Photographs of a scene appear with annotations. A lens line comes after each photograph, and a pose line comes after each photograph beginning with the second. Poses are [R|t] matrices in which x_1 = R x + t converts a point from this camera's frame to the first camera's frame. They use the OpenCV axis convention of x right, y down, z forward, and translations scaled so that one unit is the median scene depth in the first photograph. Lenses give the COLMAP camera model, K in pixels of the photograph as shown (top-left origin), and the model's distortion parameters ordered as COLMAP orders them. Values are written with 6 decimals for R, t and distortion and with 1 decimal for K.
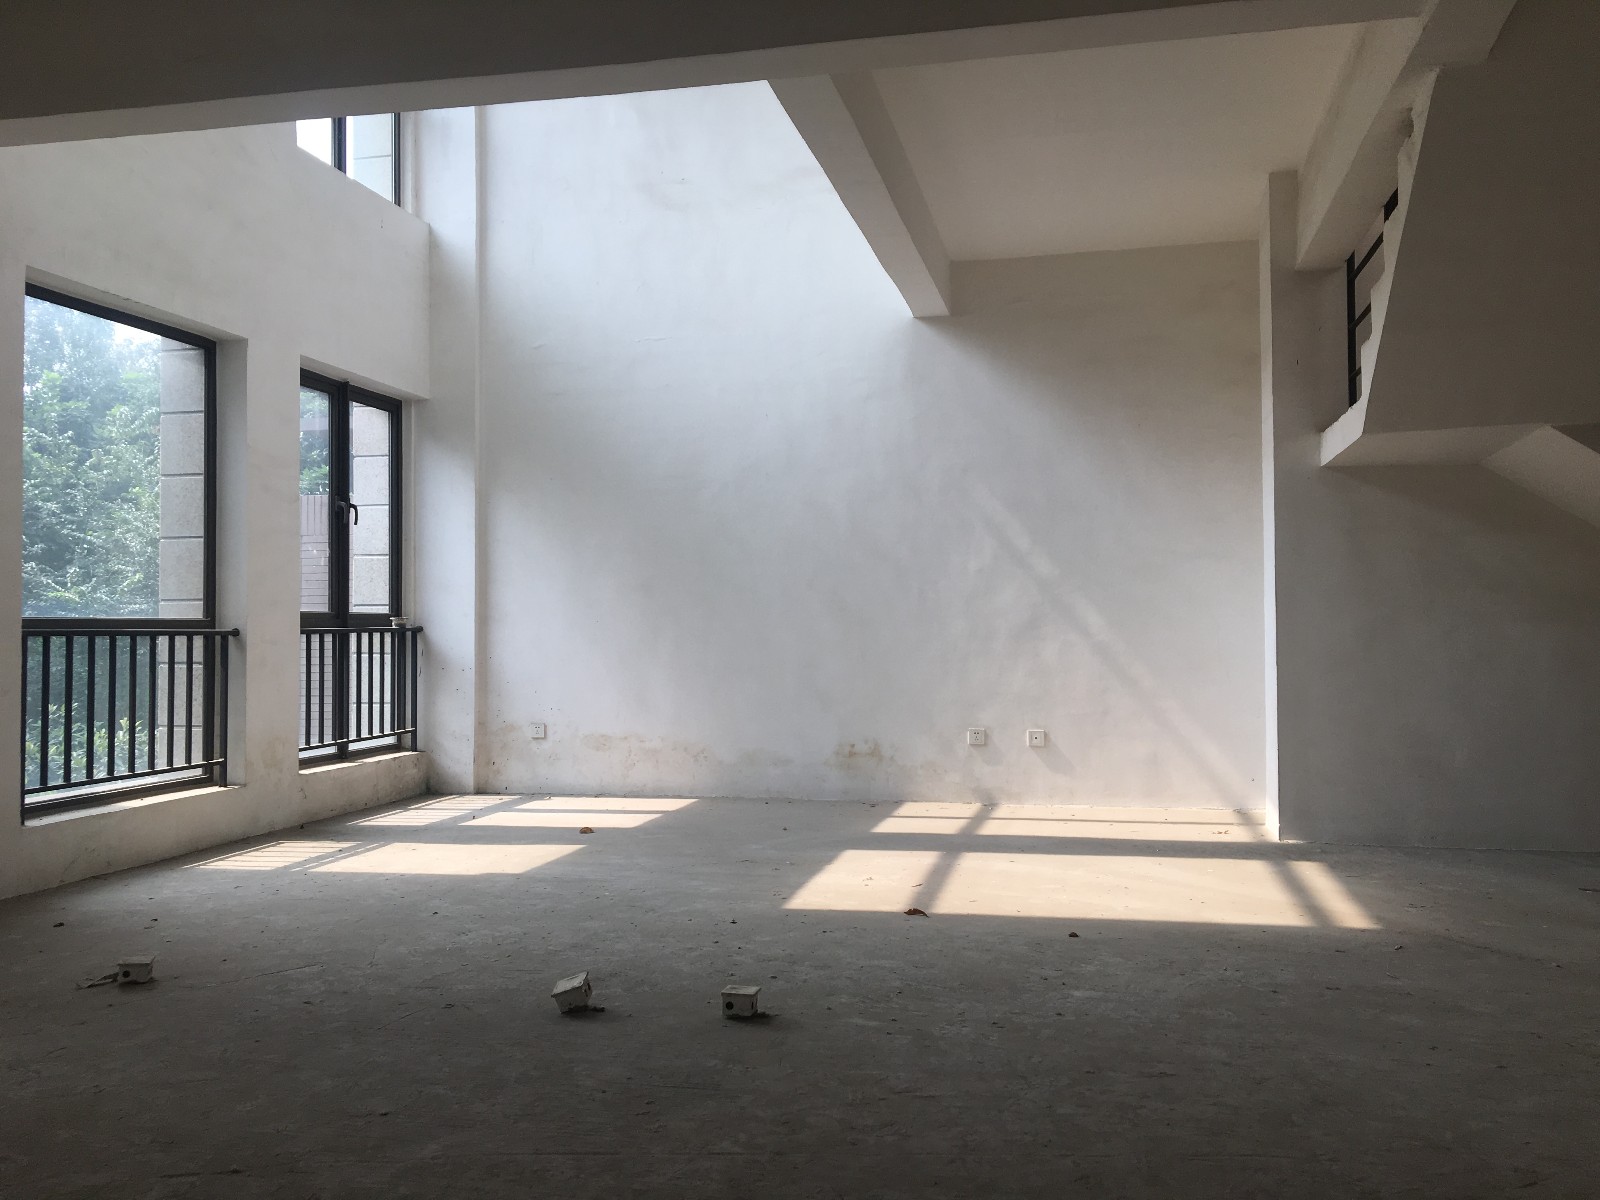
lens RADIAL K [[1396.4, 0, 800.0], [0, 1396.4, 600.0], [0, 0, 1]] dist [0.022793, -0.000142]
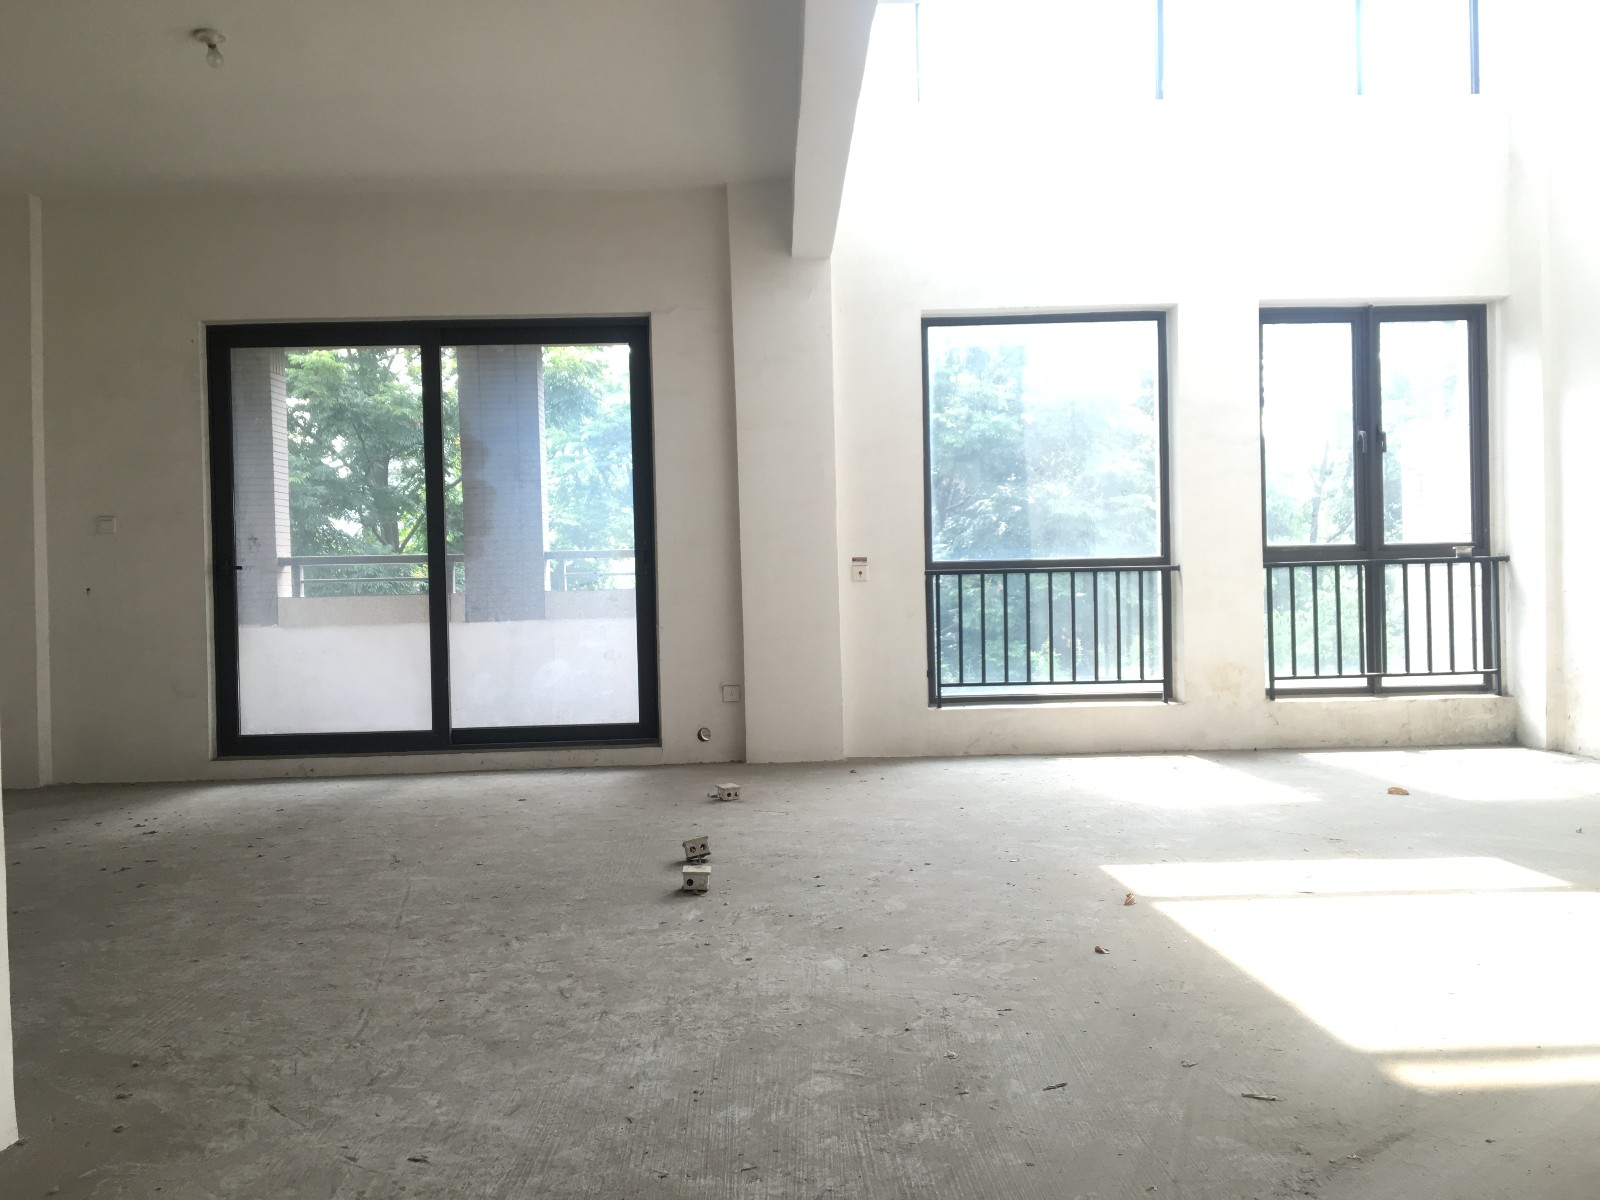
lens RADIAL K [[1396.4, 0, 800.0], [0, 1396.4, 600.0], [0, 0, 1]] dist [0.022793, -0.000142]
pose [[0.206837, 0.009314, -0.978331, 0.629957], [0.039609, 0.999055, 0.017886, 0.016853], [0.977573, -0.042450, 0.206273, 0.466892]]
